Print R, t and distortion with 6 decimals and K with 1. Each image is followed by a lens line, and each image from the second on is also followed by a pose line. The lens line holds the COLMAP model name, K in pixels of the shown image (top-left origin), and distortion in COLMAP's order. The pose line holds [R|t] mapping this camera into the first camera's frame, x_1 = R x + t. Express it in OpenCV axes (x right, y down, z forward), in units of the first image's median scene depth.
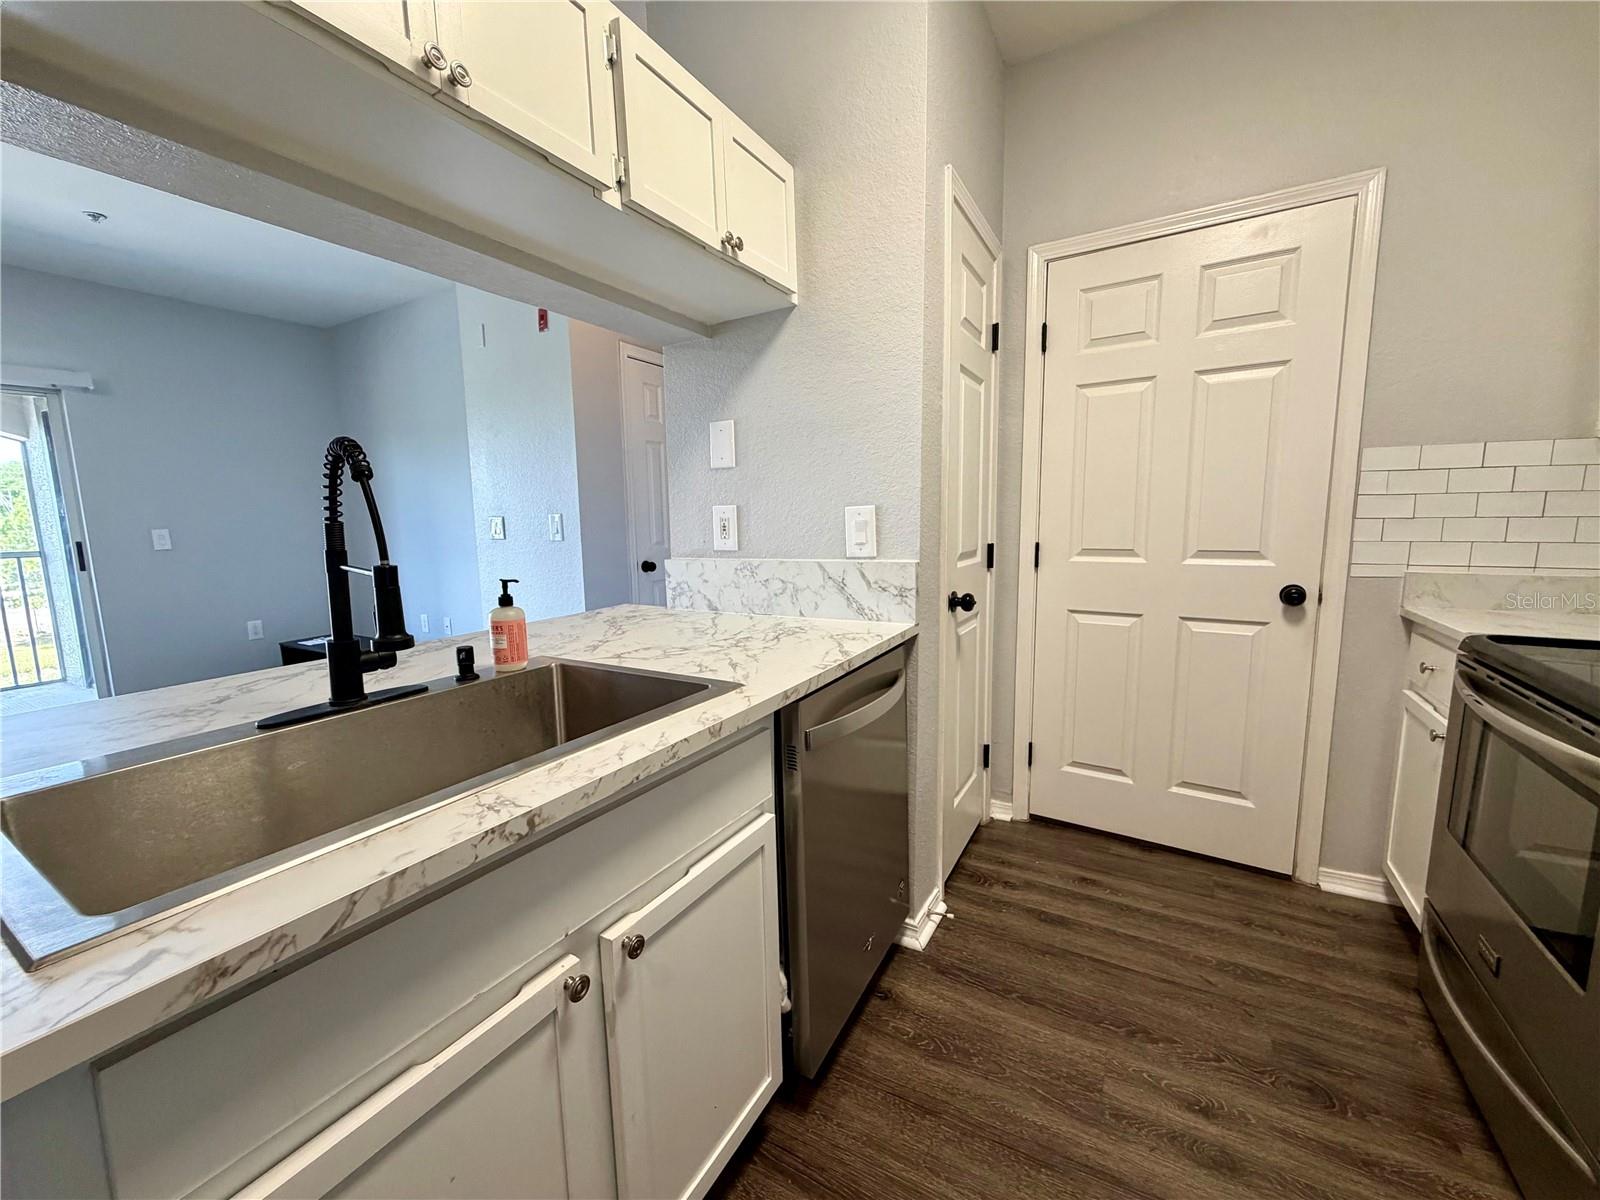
lens RADIAL K [[639.1, 0, 796.0], [0, 639.1, 599.5], [0, 0, 1]] dist [-0.000882, 0.000685]
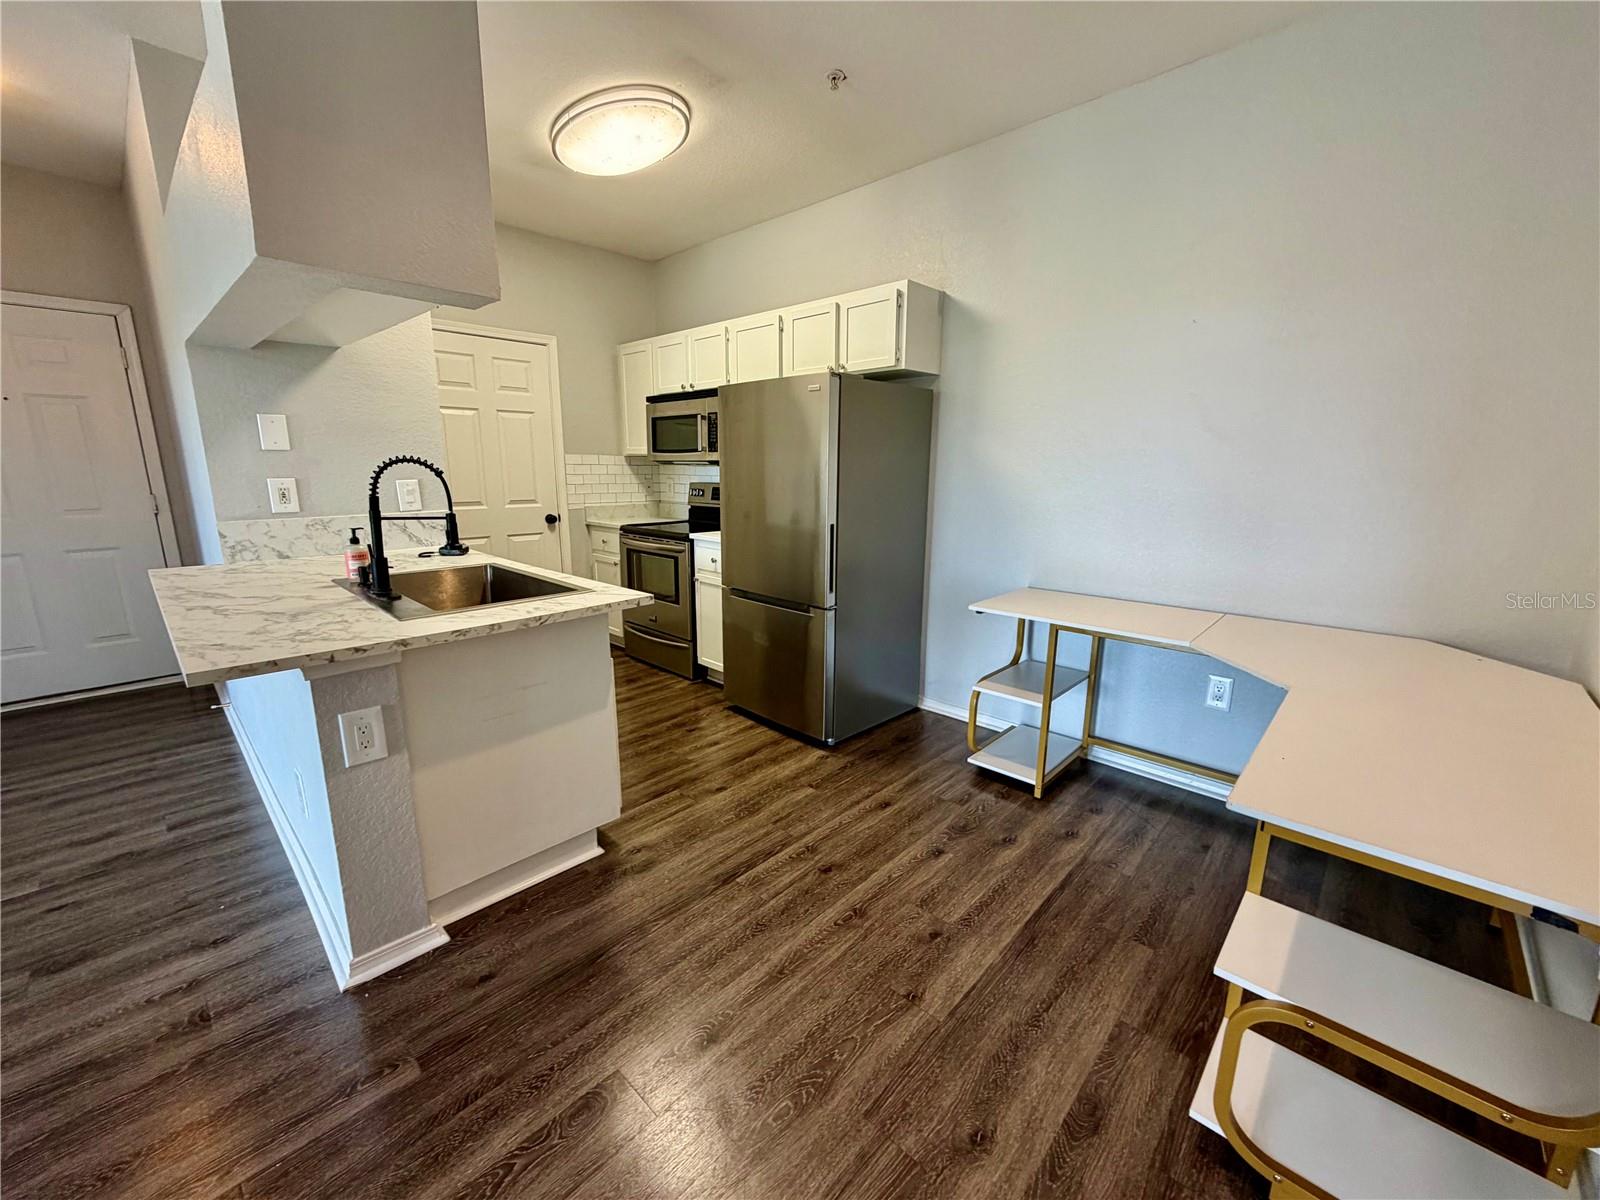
lens RADIAL K [[639.1, 0, 796.0], [0, 639.1, 599.5], [0, 0, 1]] dist [-0.000882, 0.000685]
pose [[0.234599, -0.181362, 0.955024, -1.288594], [0.117328, 0.980542, 0.157387, 0.017852], [-0.964986, 0.075128, 0.251313, -0.383515]]
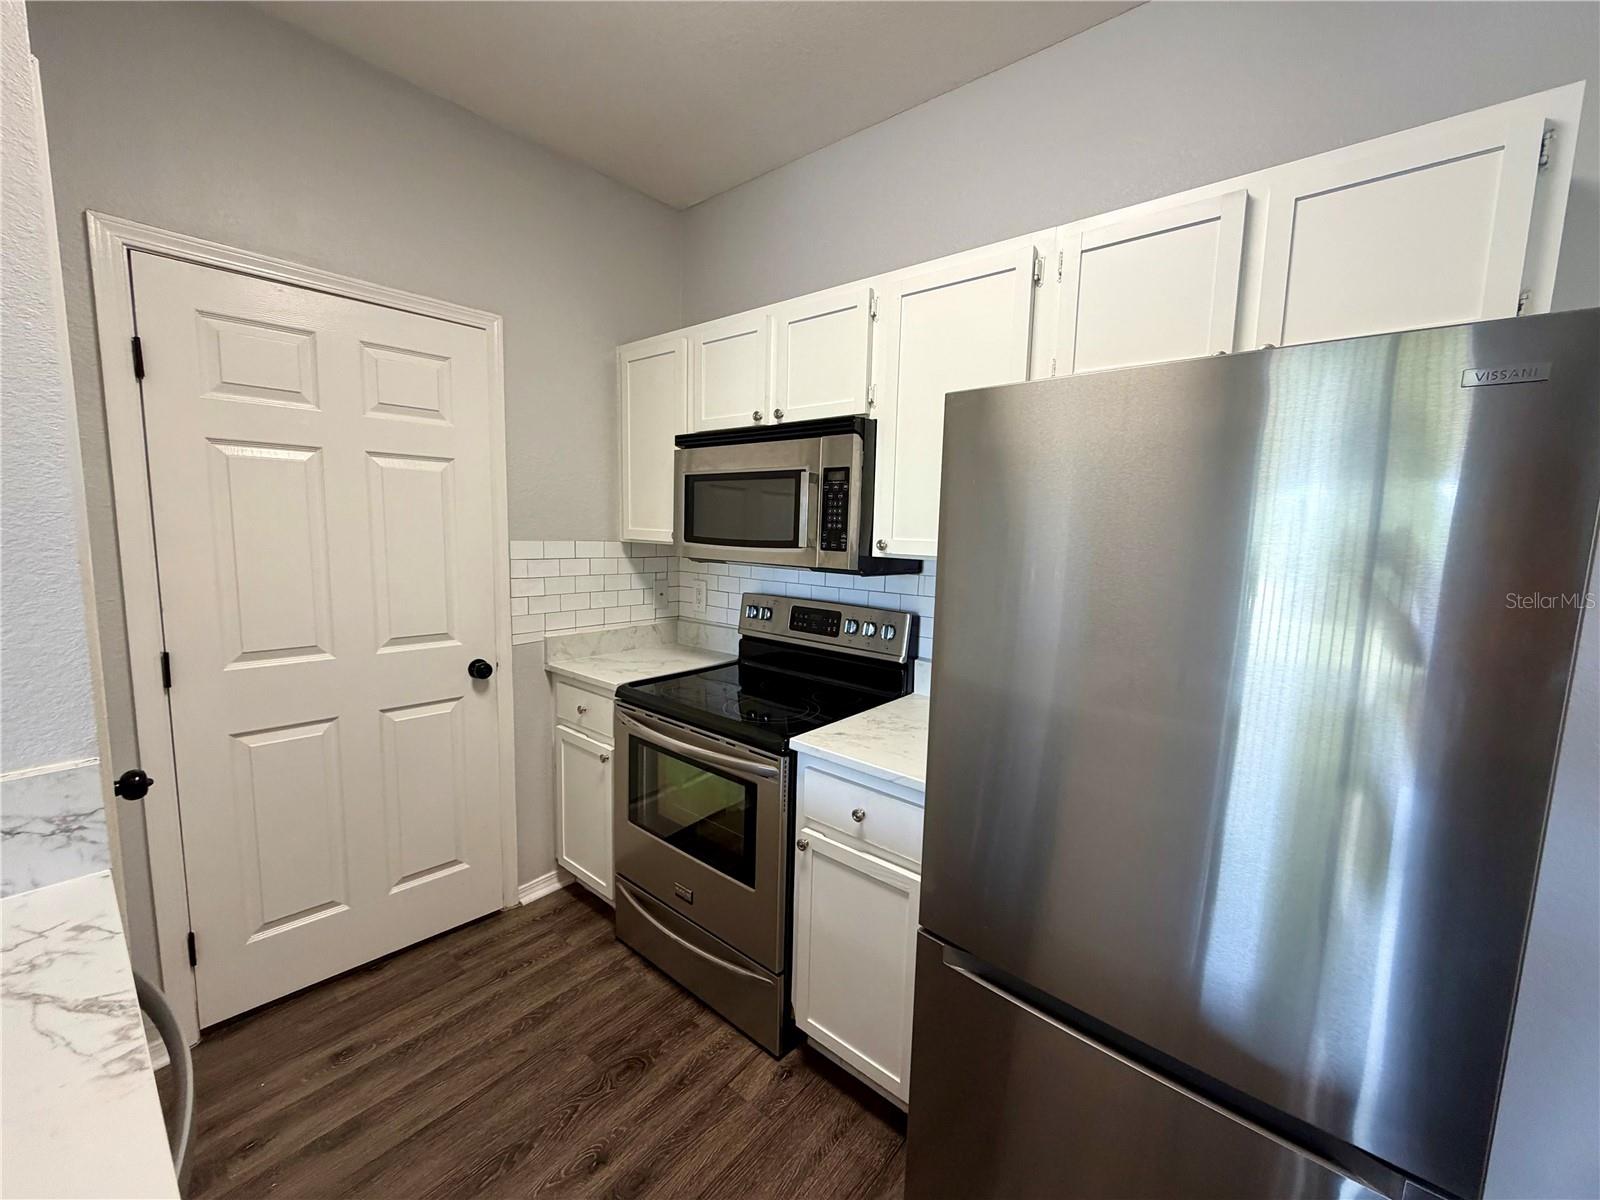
lens RADIAL K [[639.1, 0, 796.0], [0, 639.1, 599.5], [0, 0, 1]] dist [-0.000882, 0.000685]
pose [[0.174326, -0.093814, 0.980209, -0.224363], [0.101129, 0.991893, 0.076947, -0.167797], [-0.979481, 0.085713, 0.182400, 0.260120]]
